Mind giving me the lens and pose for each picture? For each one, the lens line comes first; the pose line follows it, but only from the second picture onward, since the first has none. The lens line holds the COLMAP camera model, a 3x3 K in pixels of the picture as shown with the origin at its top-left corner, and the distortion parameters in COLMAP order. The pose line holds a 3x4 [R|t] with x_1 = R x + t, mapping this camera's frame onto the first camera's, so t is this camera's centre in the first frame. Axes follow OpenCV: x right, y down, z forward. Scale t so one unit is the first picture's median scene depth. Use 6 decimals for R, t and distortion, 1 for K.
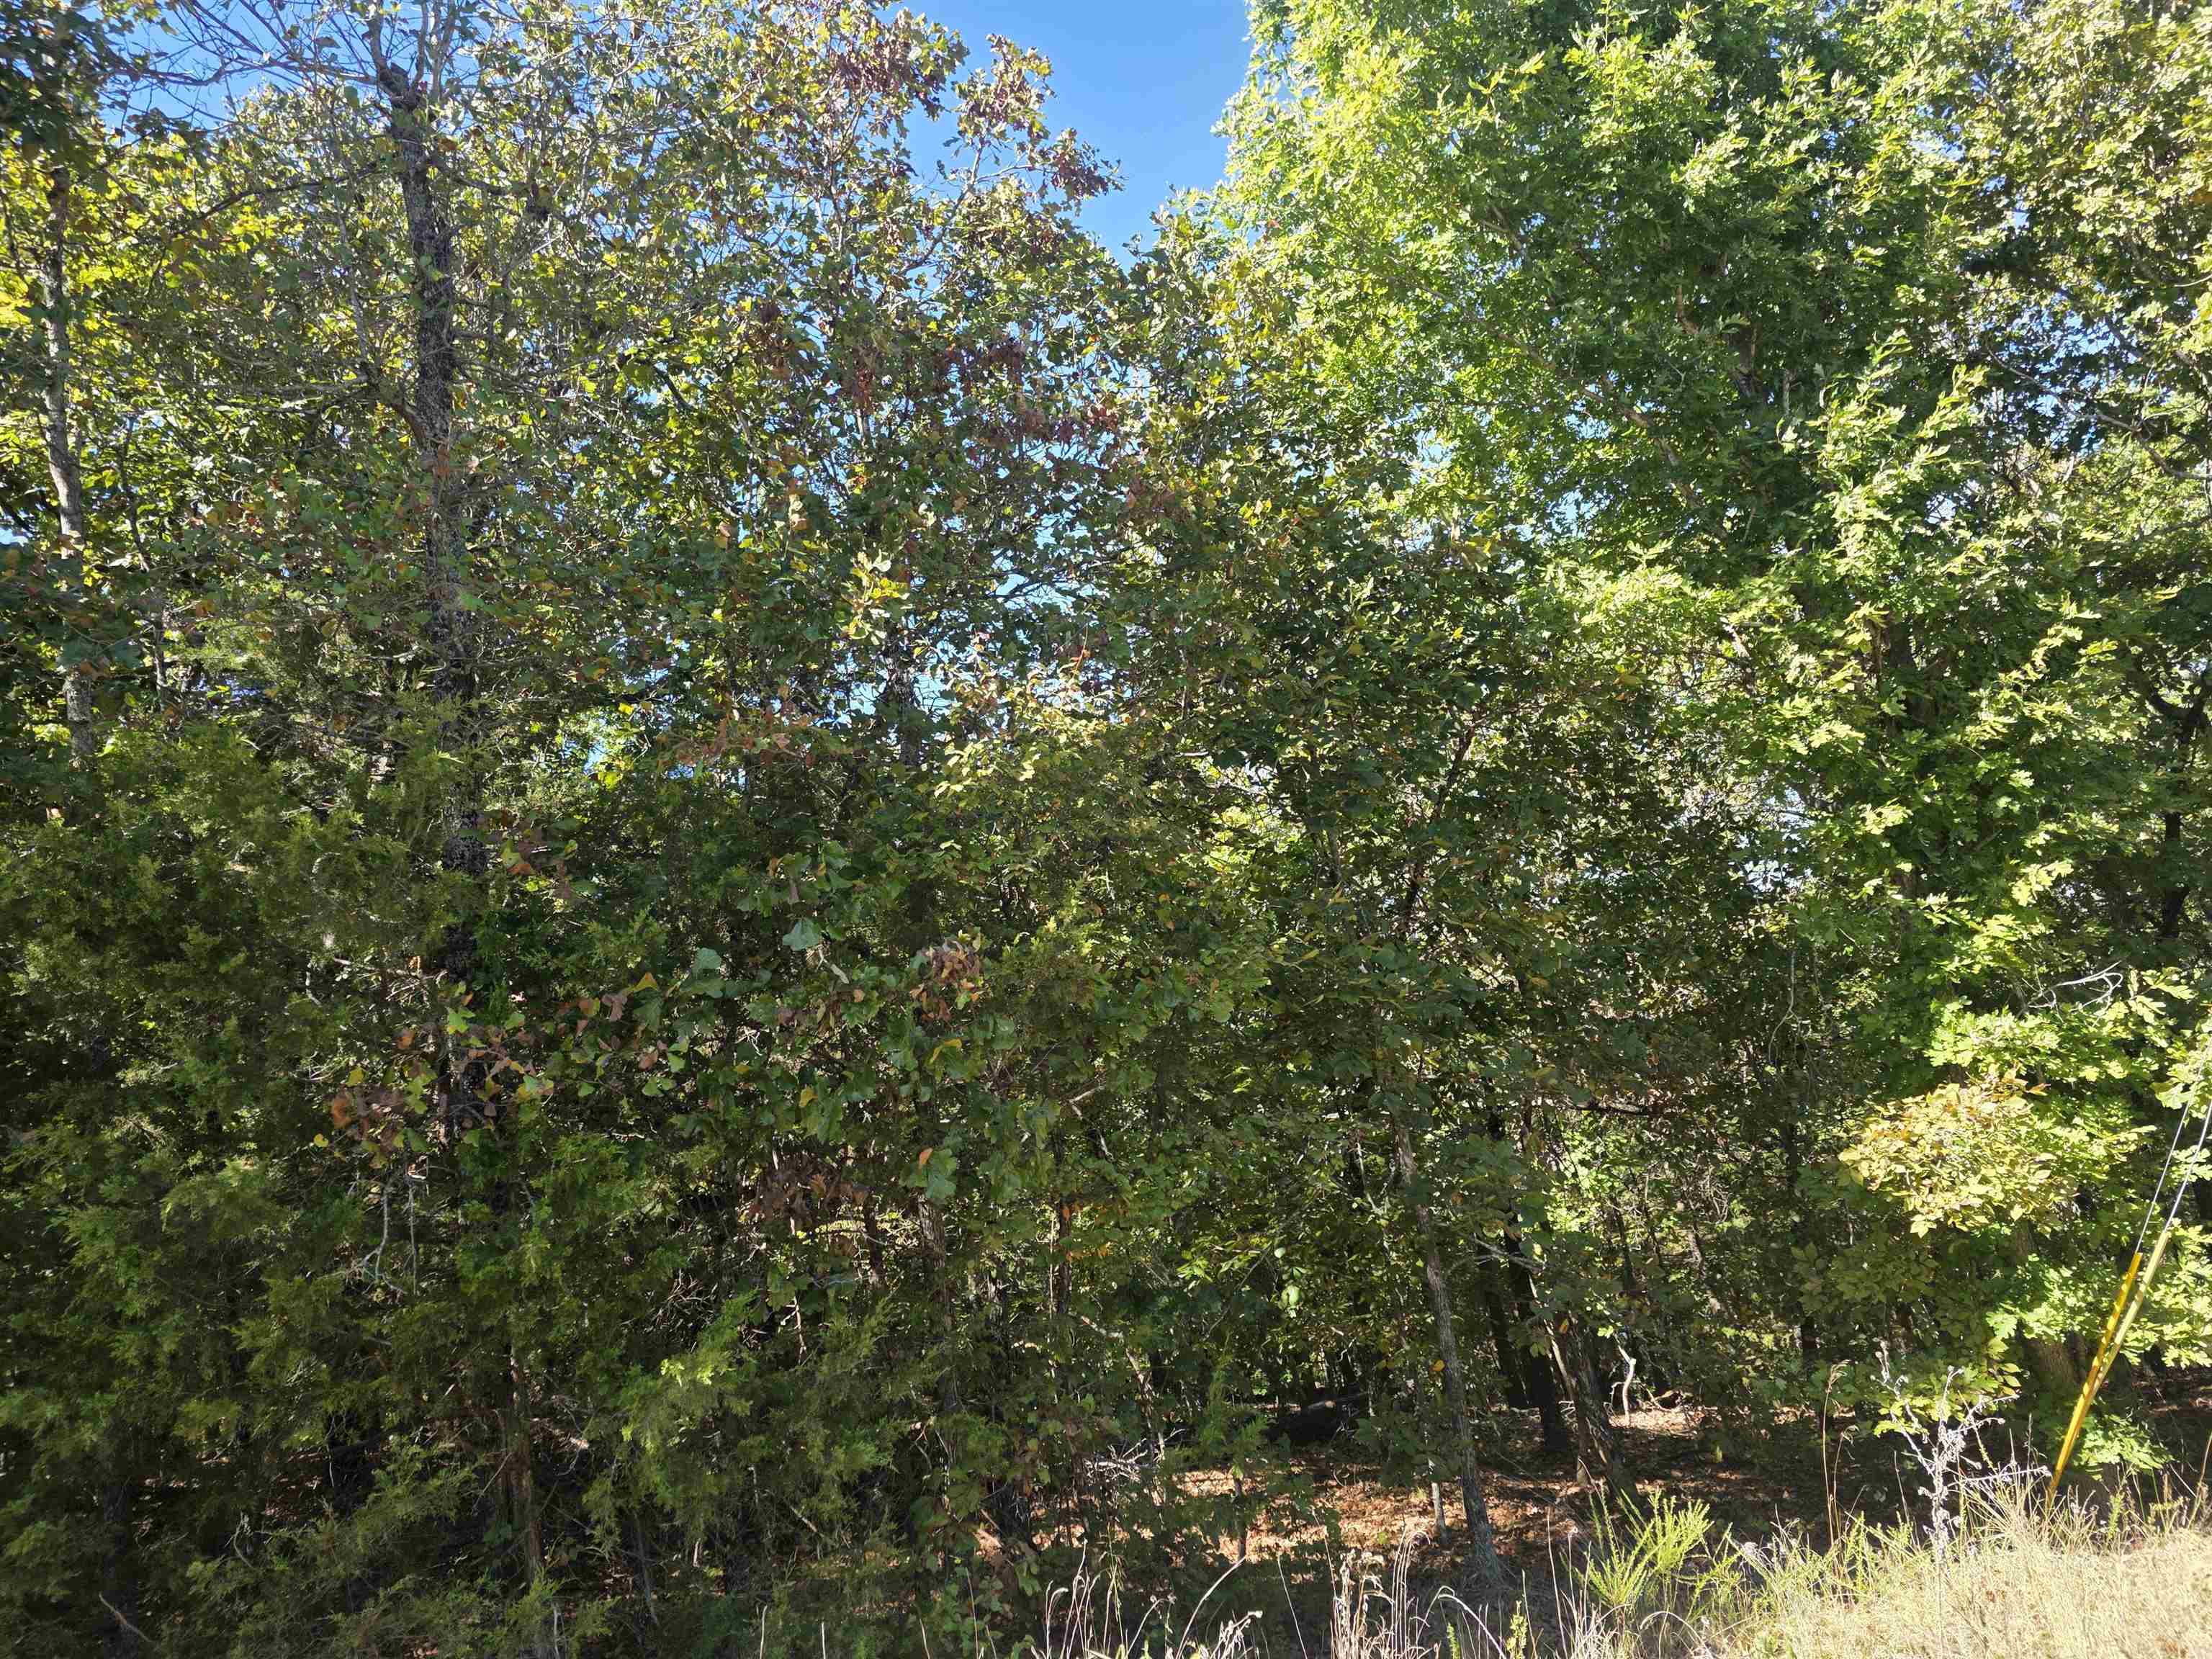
lens RADIAL K [[1487.3, 0, 1117.7], [0, 1487.3, 809.0], [0, 0, 1]] dist [0.068031, -0.059220]
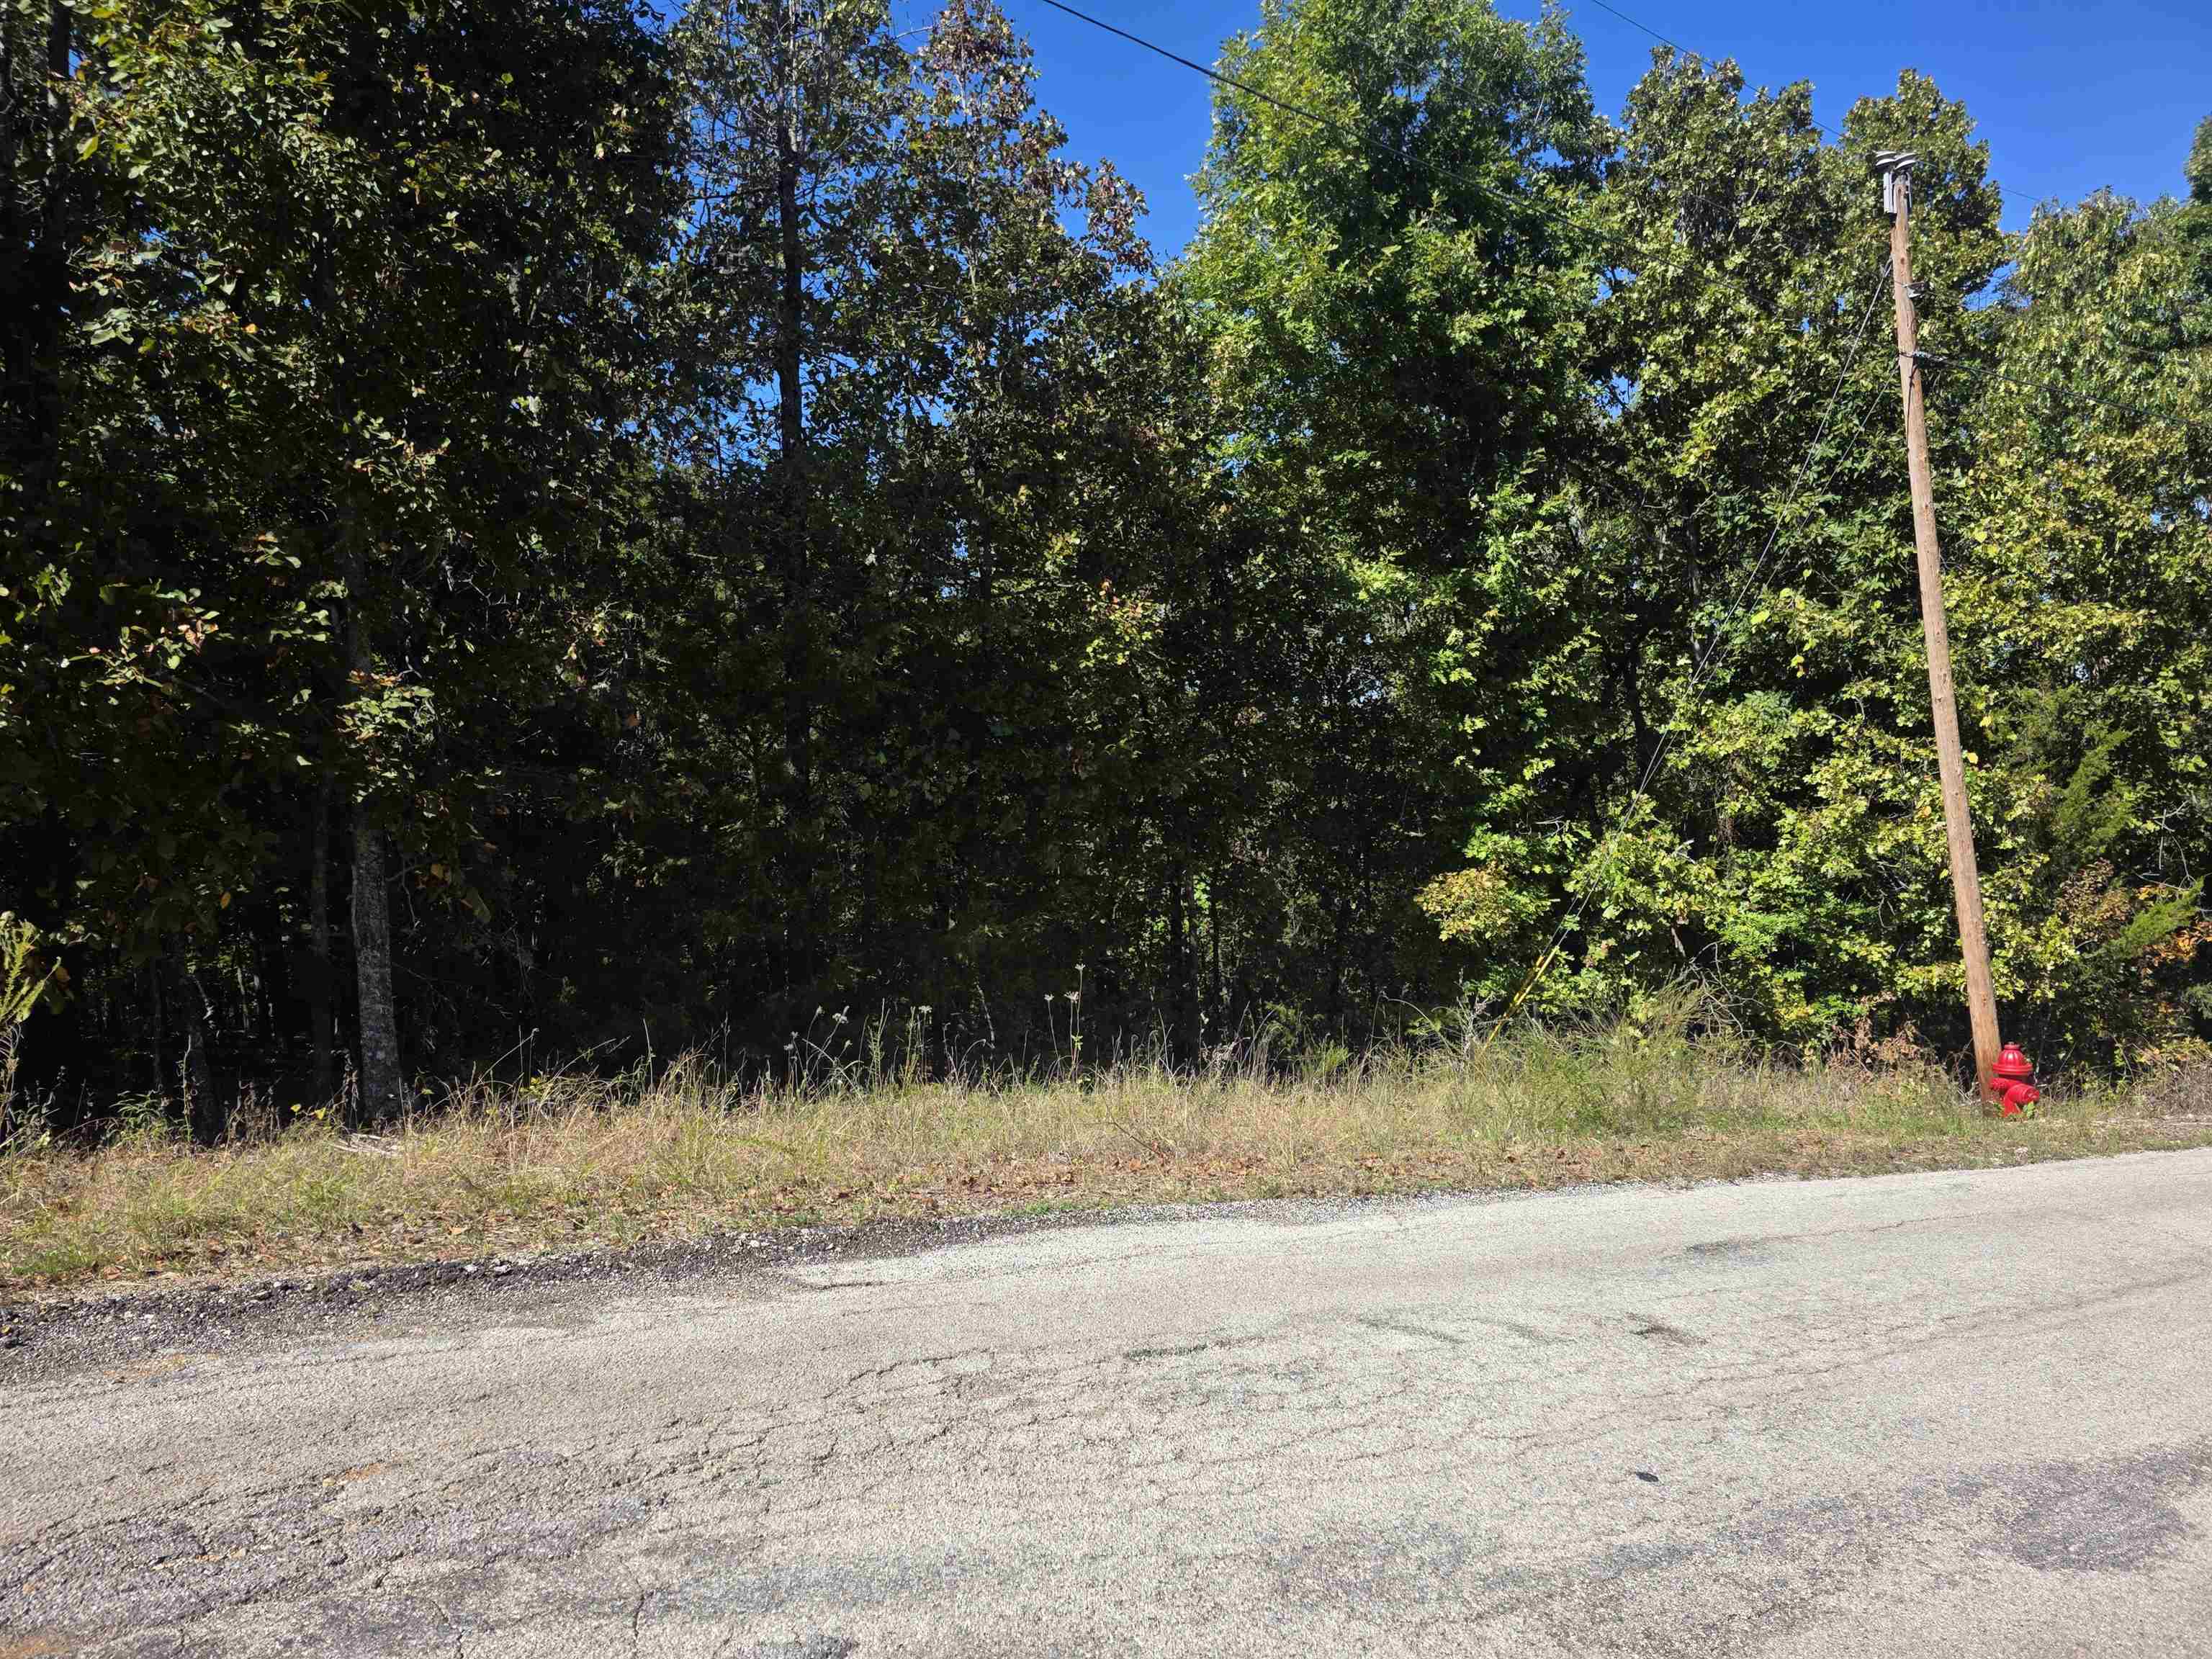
lens RADIAL K [[1487.3, 0, 1106.0], [0, 1487.3, 839.9], [0, 0, 1]] dist [0.068031, -0.059220]
pose [[0.939651, 0.114636, 0.322359, -0.491805], [-0.179039, 0.967647, 0.177774, -0.102369], [-0.291551, -0.224761, 0.929775, -0.601477]]
